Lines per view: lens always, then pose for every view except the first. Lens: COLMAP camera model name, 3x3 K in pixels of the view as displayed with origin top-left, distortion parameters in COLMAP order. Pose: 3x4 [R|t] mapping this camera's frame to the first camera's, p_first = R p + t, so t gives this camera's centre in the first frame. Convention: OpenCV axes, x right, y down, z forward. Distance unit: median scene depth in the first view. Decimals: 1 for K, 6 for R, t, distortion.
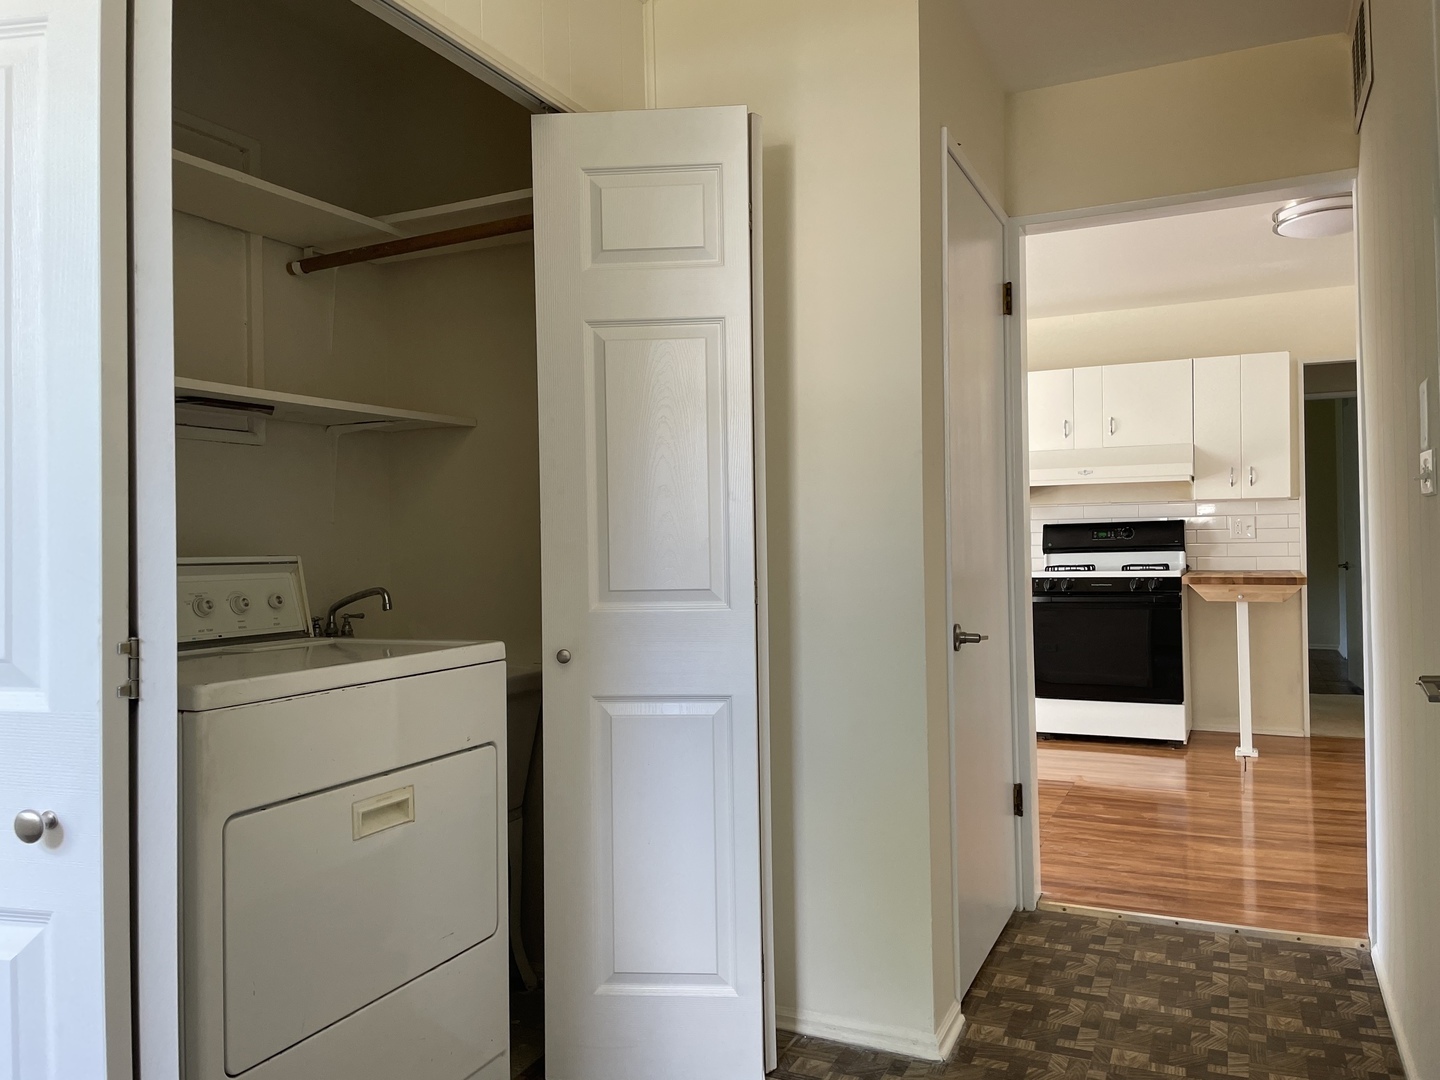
lens RADIAL K [[1101.3, 0, 720.4], [0, 1101.3, 540.2], [0, 0, 1]] dist [0.026469, -0.001856]
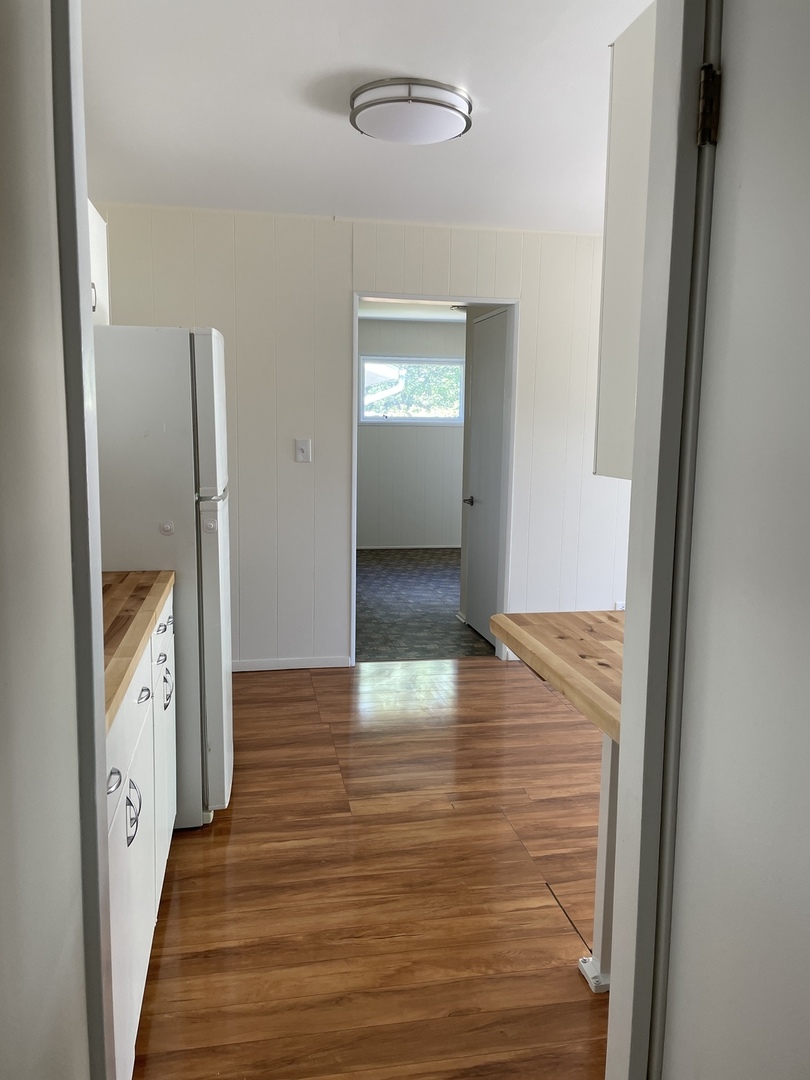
lens RADIAL K [[825.9, 0, 403.9], [0, 825.9, 537.8], [0, 0, 1]] dist [0.026469, -0.001856]
pose [[-0.808078, 0.087385, -0.582558, 0.697175], [-0.004823, 0.987921, 0.154880, -0.060731], [0.589056, 0.127965, -0.797896, 1.132653]]
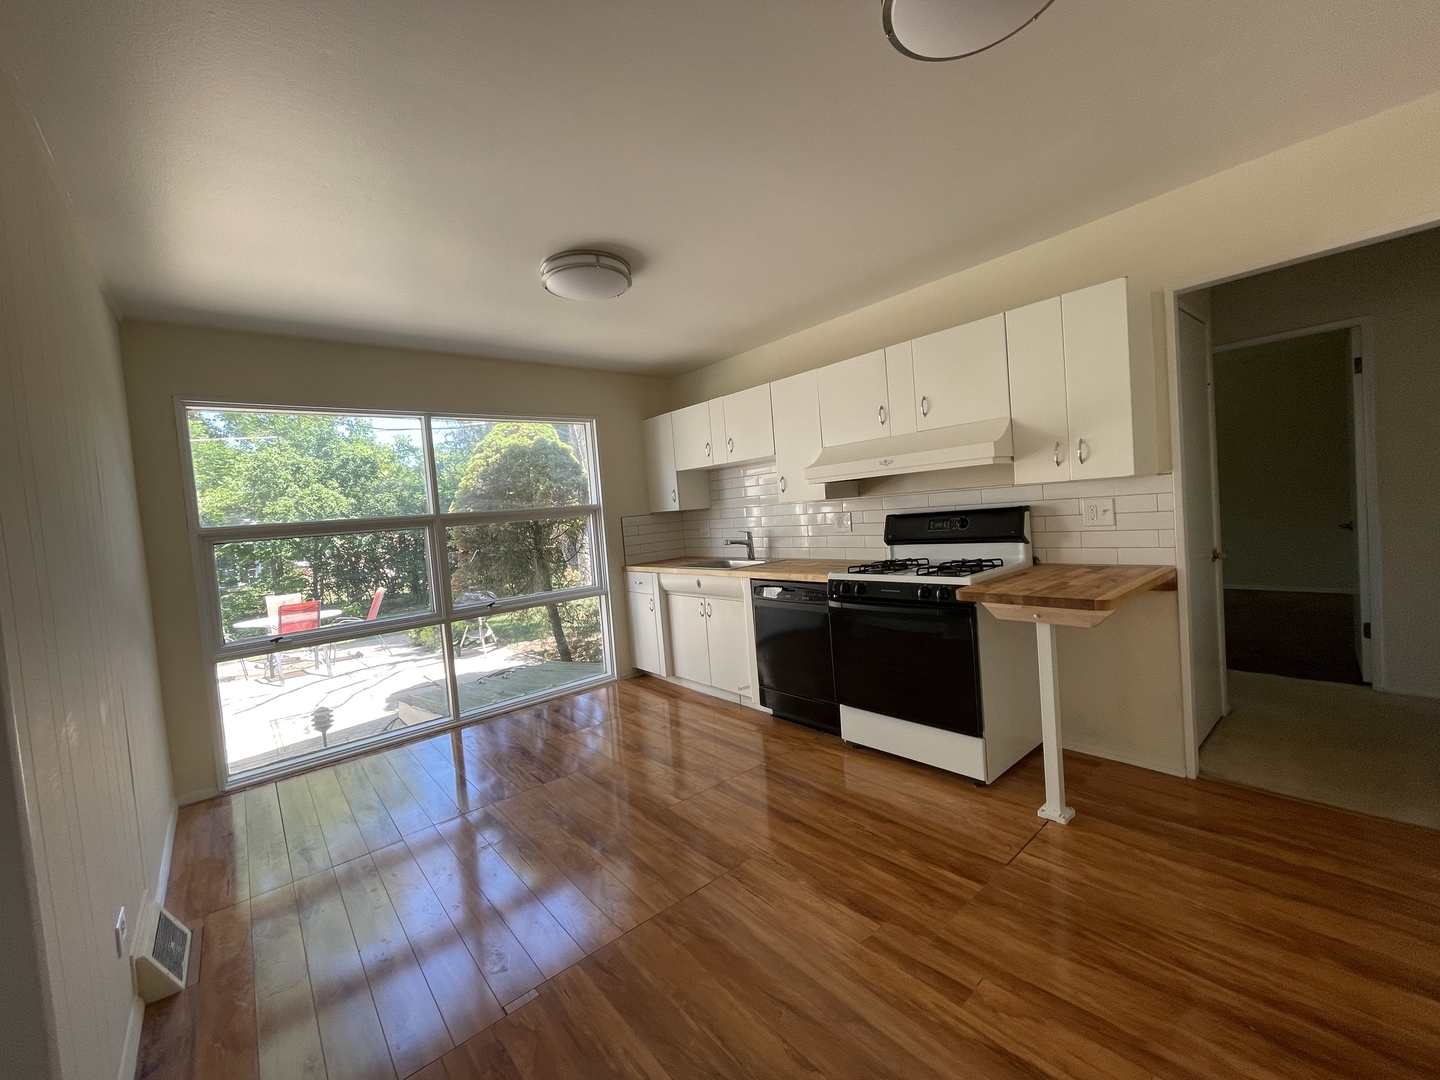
lens RADIAL K [[586.2, 0, 726.1], [0, 586.2, 534.5], [0, 0, 1]] dist [0.000523, -0.000296]
pose [[0.912770, -0.039892, -0.406520, 0.403891], [0.068223, 0.996129, 0.055434, -0.038537], [0.402735, -0.078333, 0.911959, 0.504524]]
